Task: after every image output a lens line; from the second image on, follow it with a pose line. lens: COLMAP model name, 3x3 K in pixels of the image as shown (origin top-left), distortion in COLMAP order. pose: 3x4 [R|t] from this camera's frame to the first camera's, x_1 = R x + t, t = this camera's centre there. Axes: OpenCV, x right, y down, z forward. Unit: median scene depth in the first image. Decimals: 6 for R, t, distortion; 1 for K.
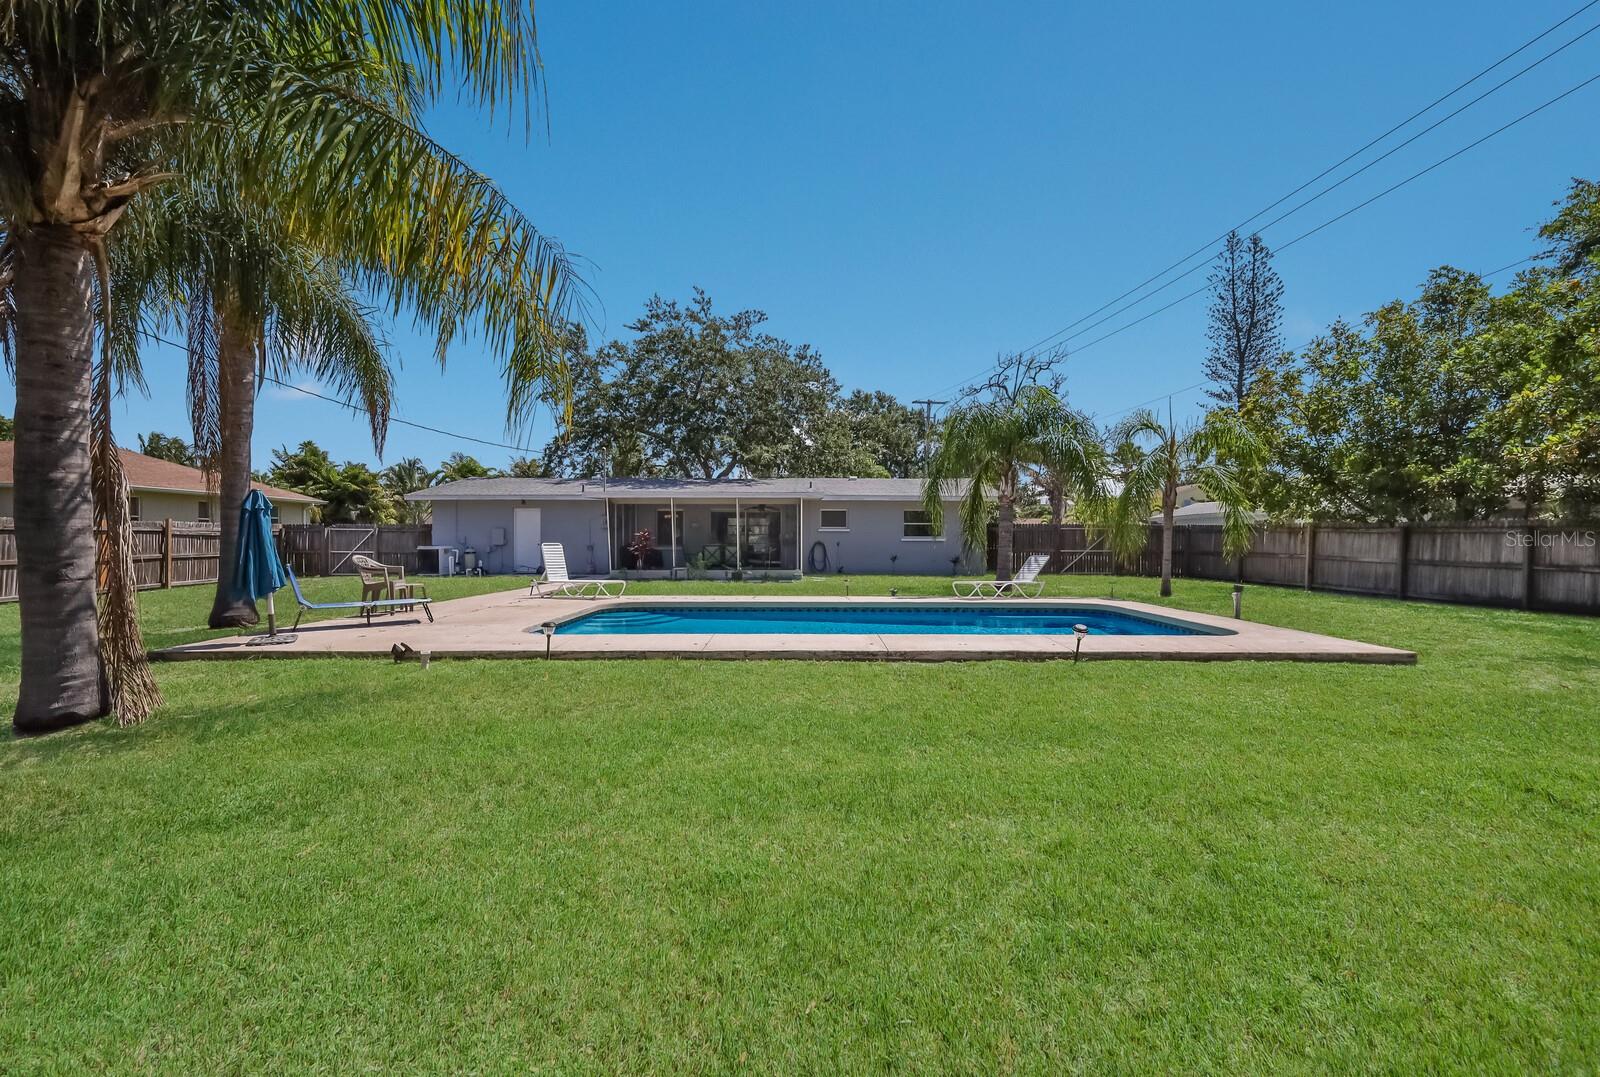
lens RADIAL K [[706.6, 0, 812.2], [0, 706.6, 539.6], [0, 0, 1]] dist [0.011825, 0.000484]
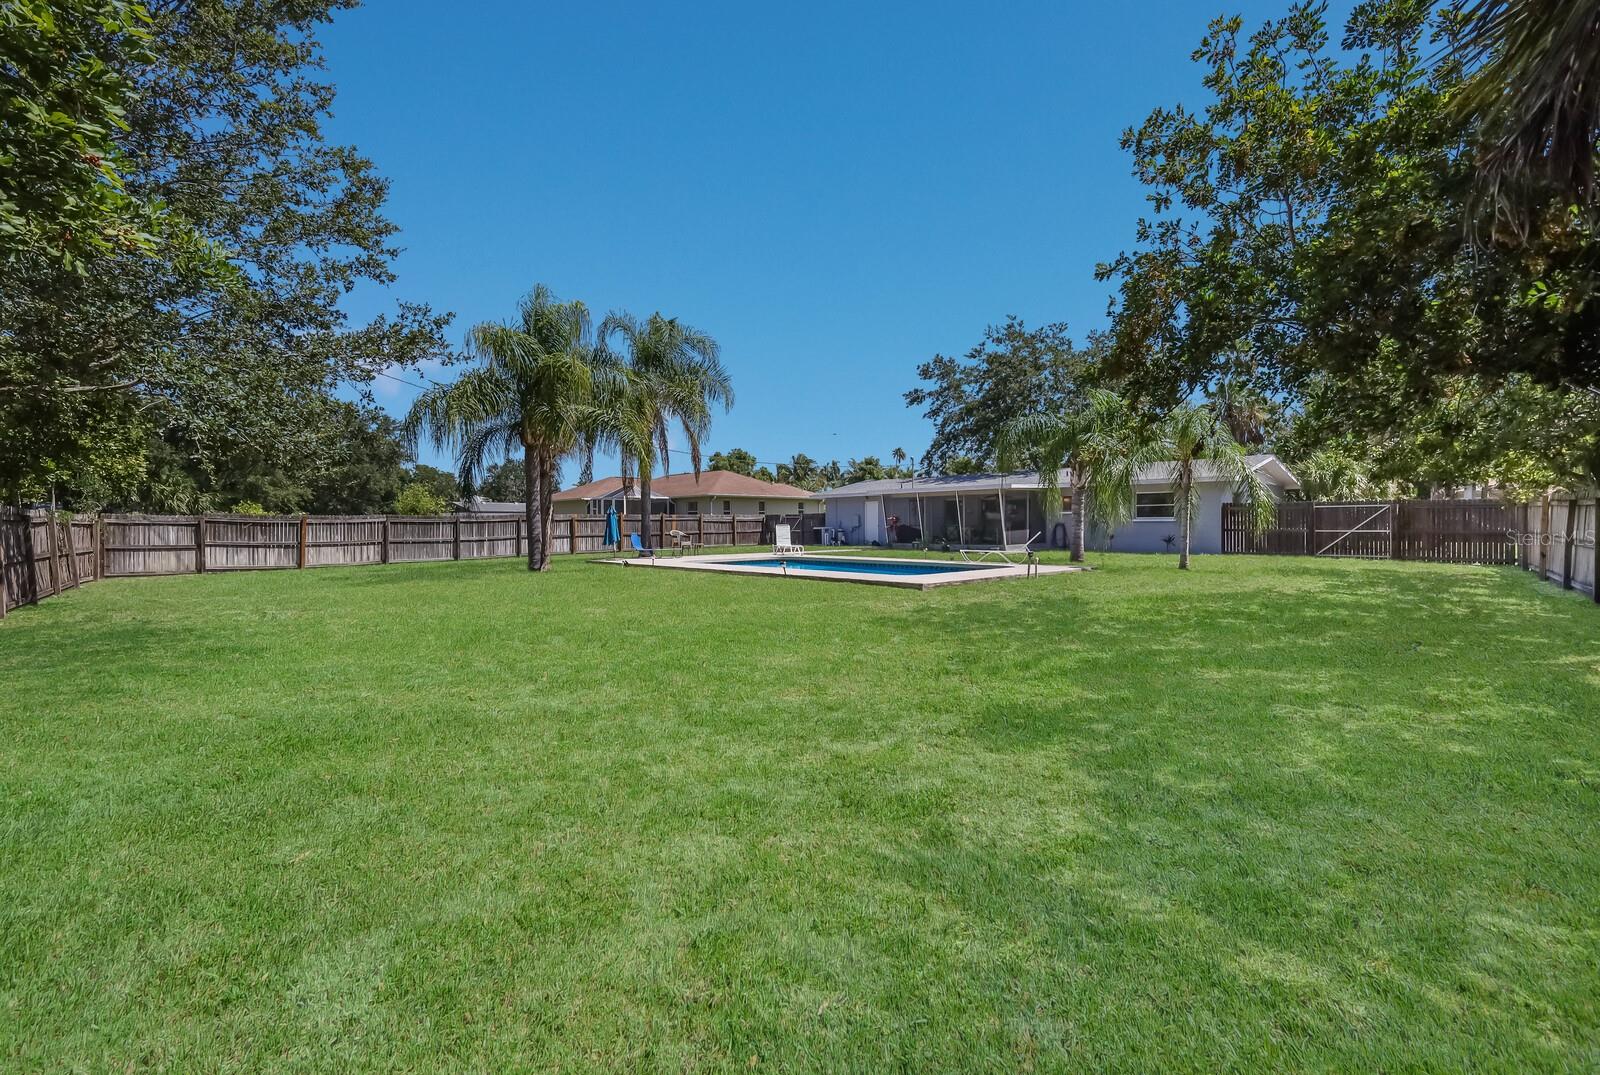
lens RADIAL K [[706.6, 0, 800.0], [0, 706.6, 528.4], [0, 0, 1]] dist [0.011825, 0.000484]
pose [[0.686890, -0.000968, -0.726761, 0.803001], [0.007171, 0.999959, 0.005447, 0.004434], [0.726726, -0.008953, 0.686869, -0.176038]]
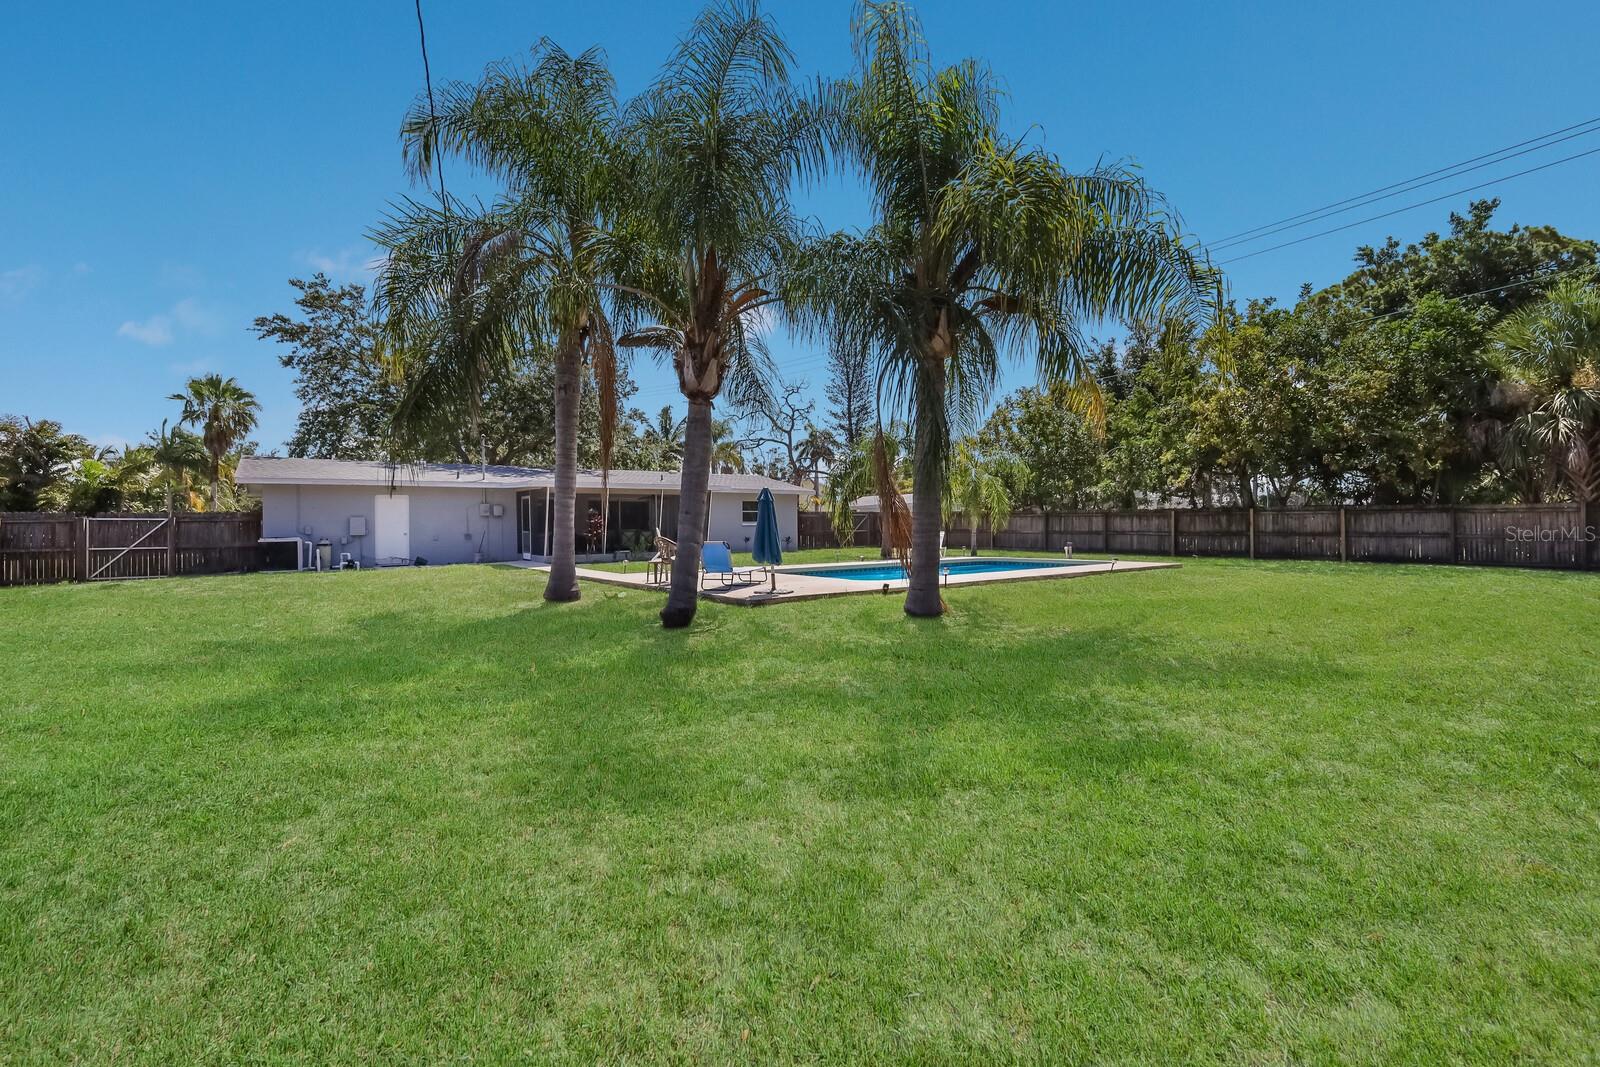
lens RADIAL K [[702.6, 0, 803.7], [0, 702.6, 523.2], [0, 0, 1]] dist [0.013709, -0.000832]
pose [[0.810577, -0.011491, 0.585519, -0.728869], [0.012600, 0.999918, 0.002181, -0.003716], [-0.585497, 0.005609, 0.810655, -0.110106]]
